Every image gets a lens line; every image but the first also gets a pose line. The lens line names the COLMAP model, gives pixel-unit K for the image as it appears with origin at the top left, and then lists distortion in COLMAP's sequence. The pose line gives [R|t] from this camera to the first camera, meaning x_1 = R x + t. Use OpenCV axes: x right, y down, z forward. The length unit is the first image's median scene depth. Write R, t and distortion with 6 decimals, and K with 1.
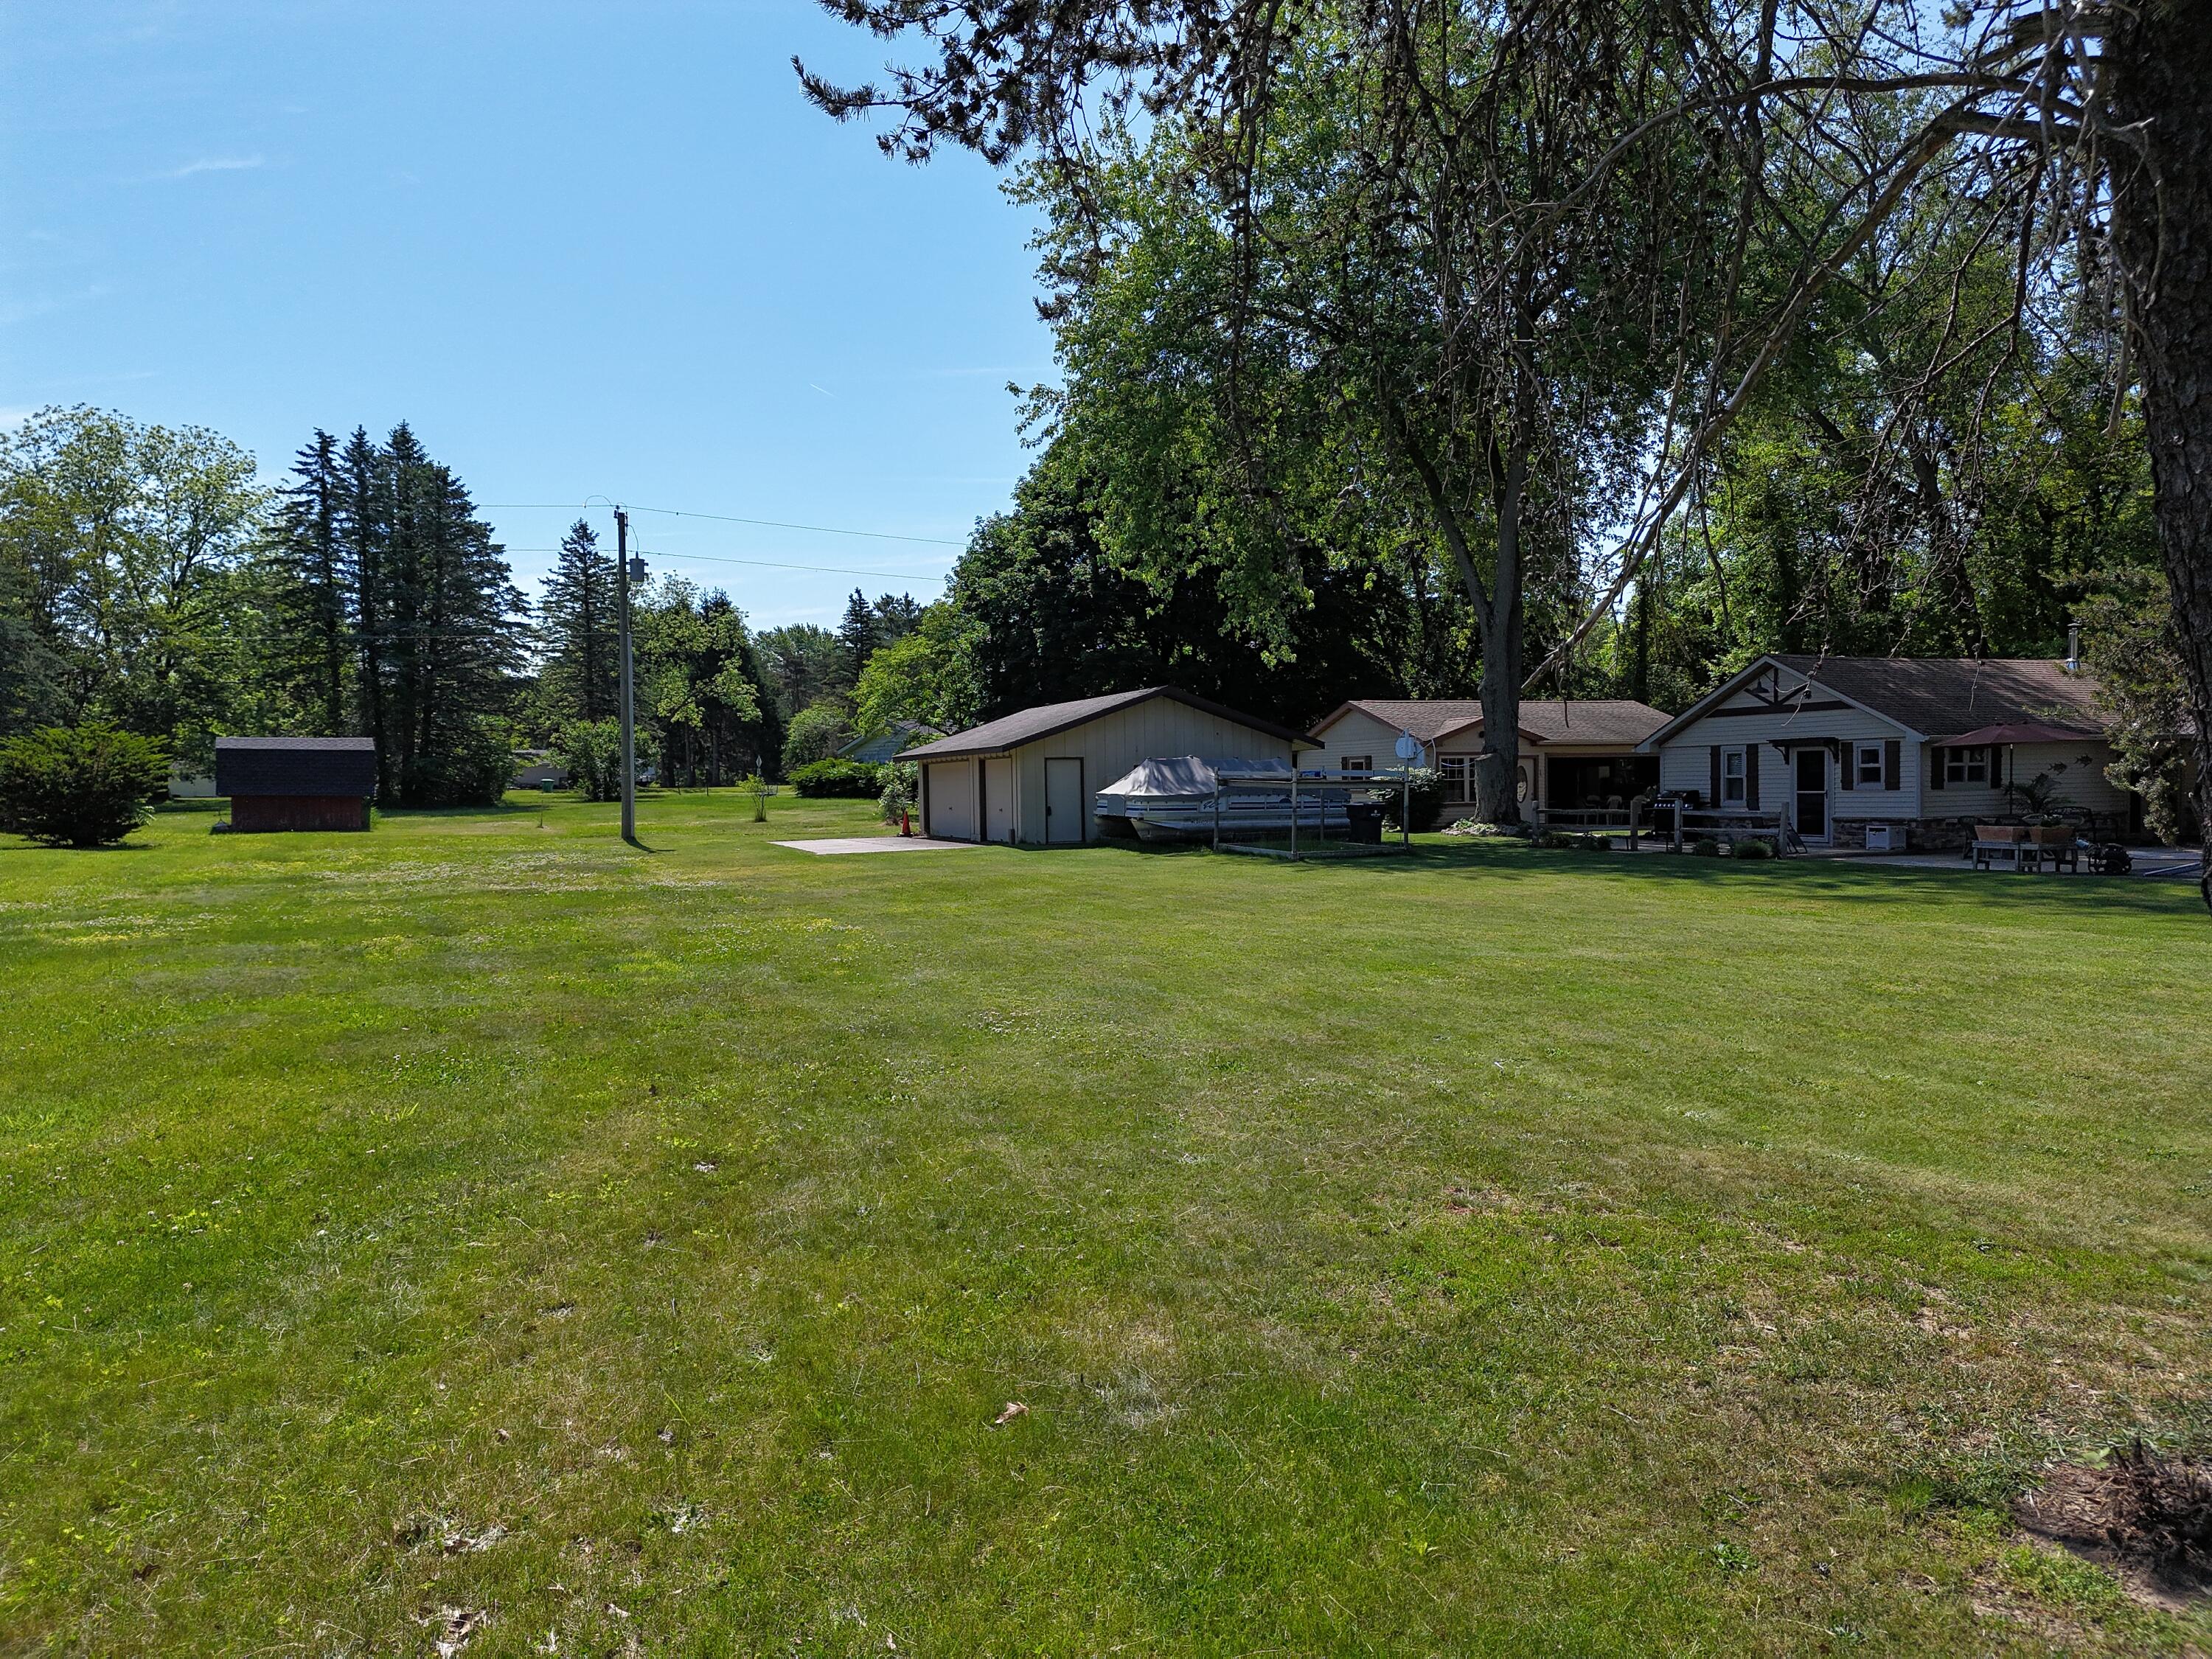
lens RADIAL K [[1525.5, 0, 1103.2], [0, 1525.5, 837.1], [0, 0, 1]] dist [0.045939, -0.033522]
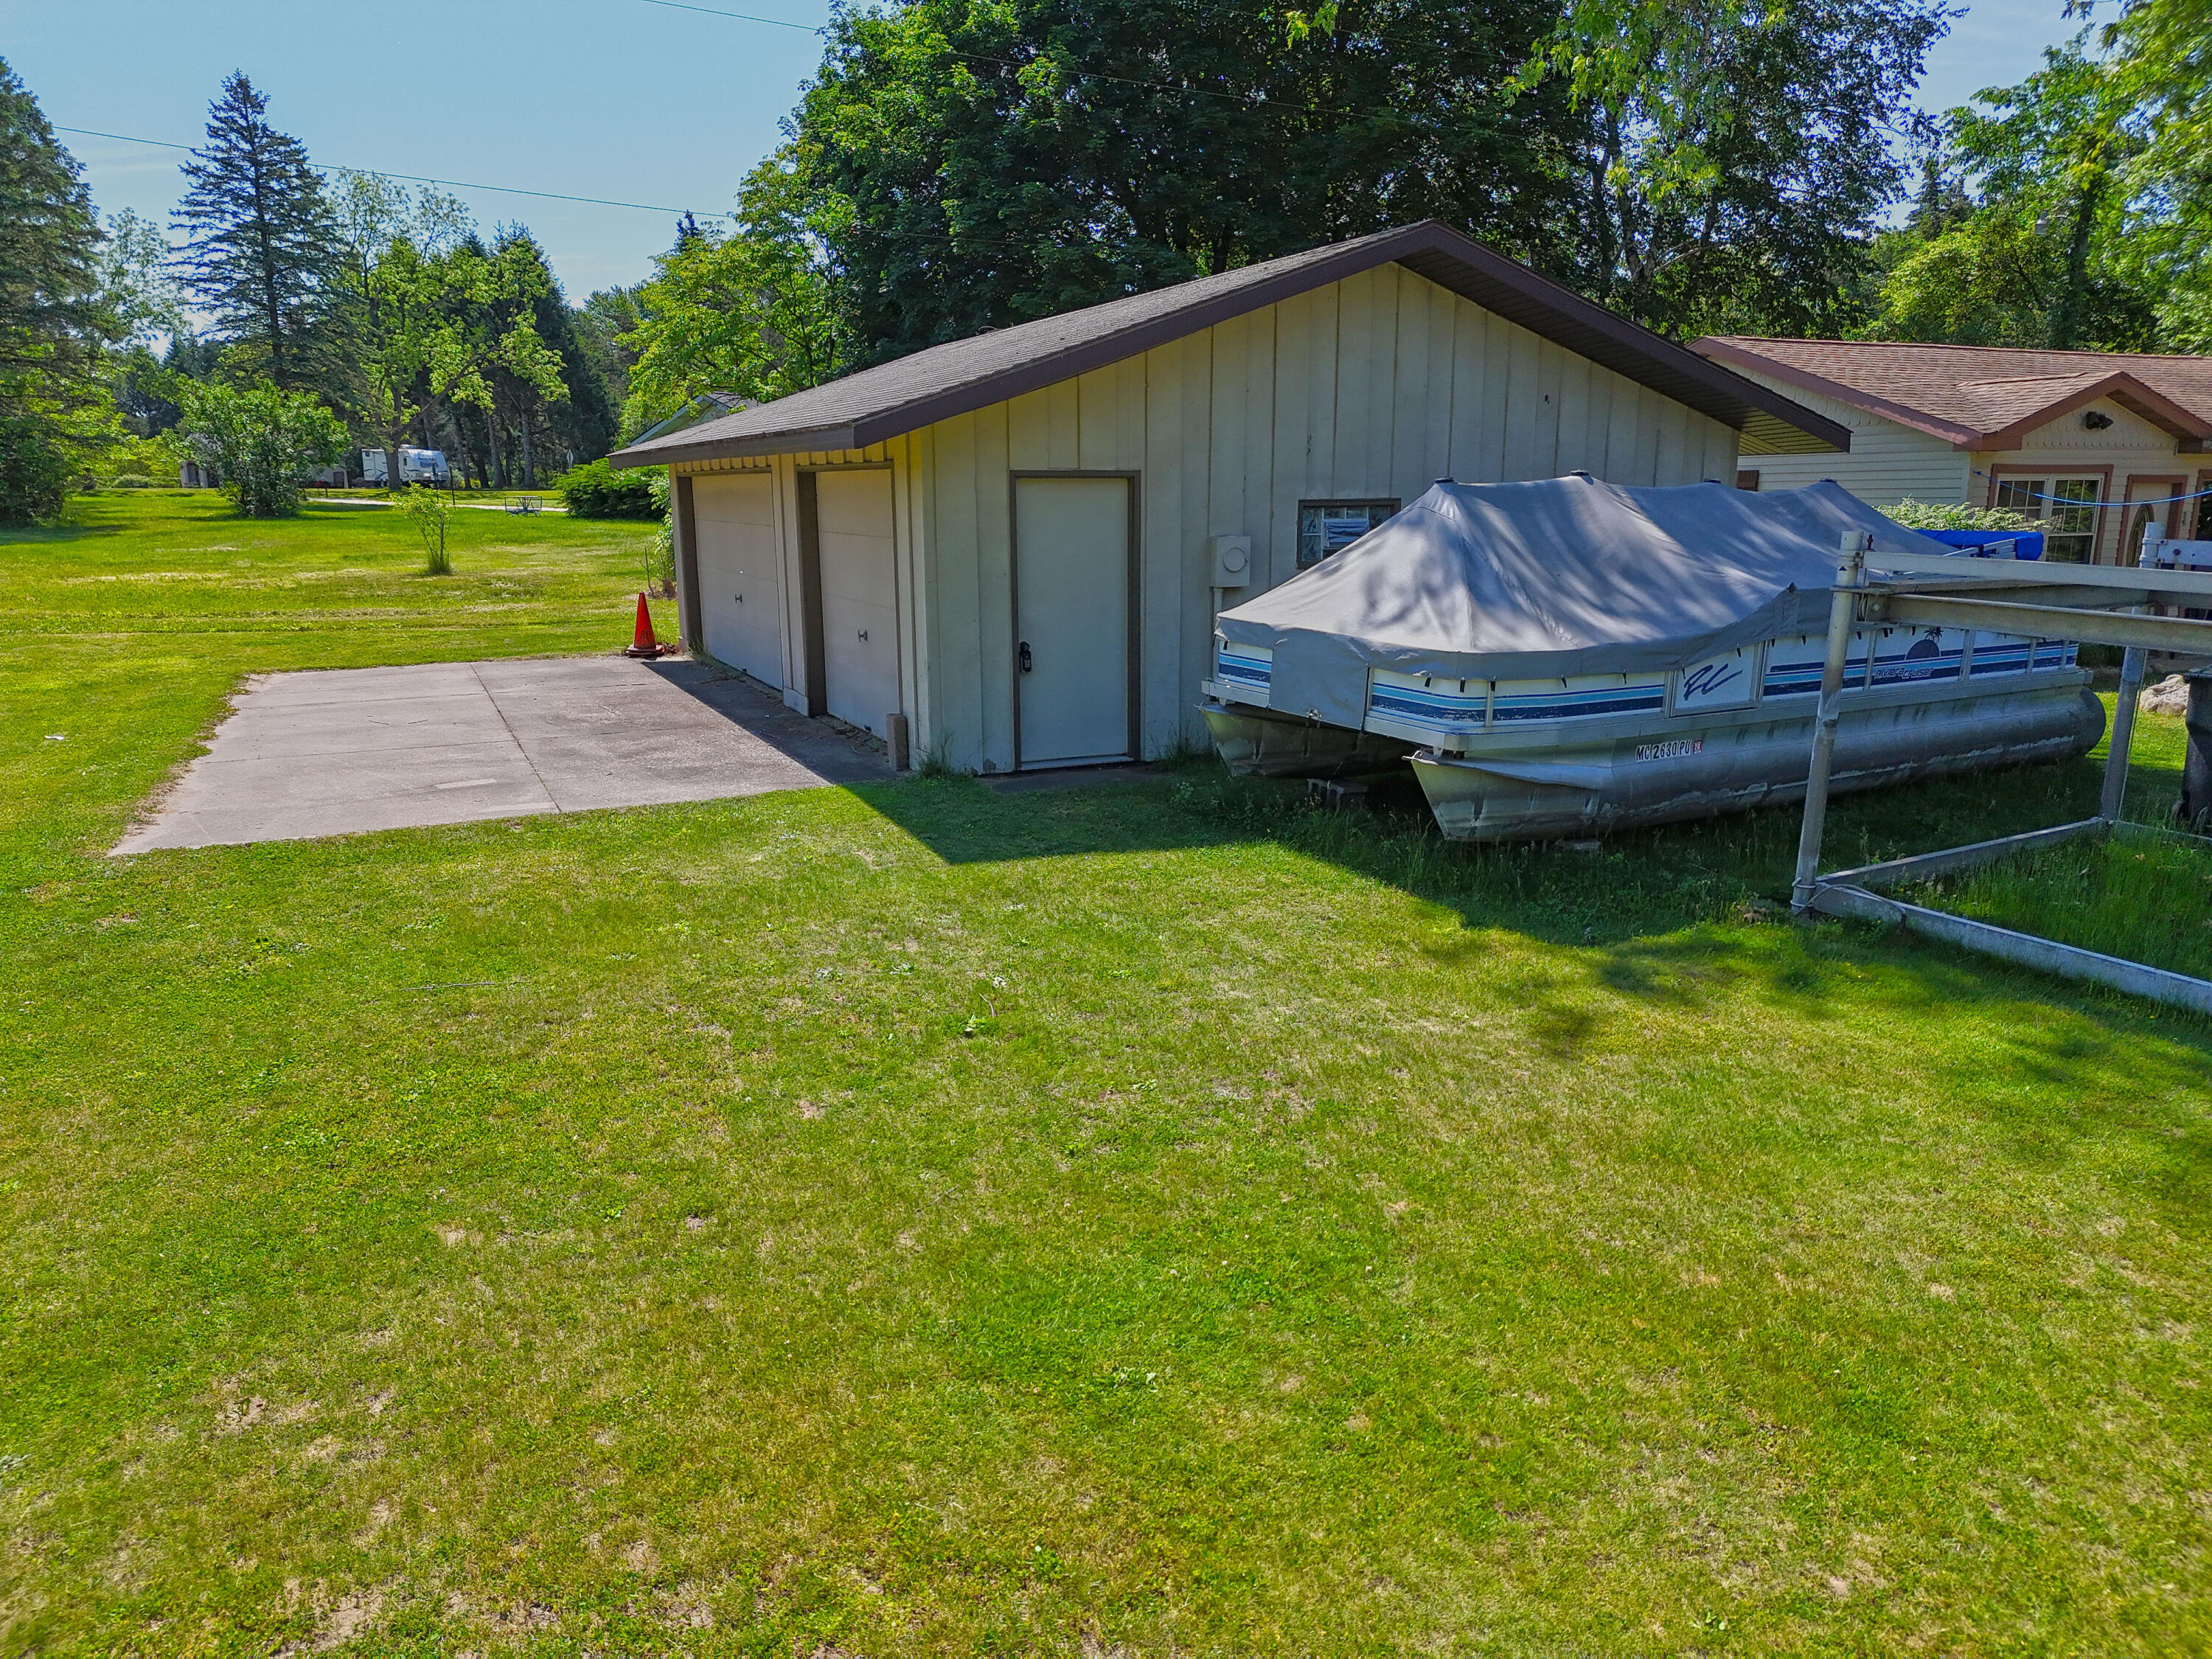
lens RADIAL K [[1525.5, 0, 1107.5], [0, 1525.5, 810.3], [0, 0, 1]] dist [0.045939, -0.033522]
pose [[0.997695, -0.000223, 0.067855, -0.028862], [-0.011538, 0.984875, 0.172883, -0.028709], [-0.066867, -0.173267, 0.982602, 0.515208]]
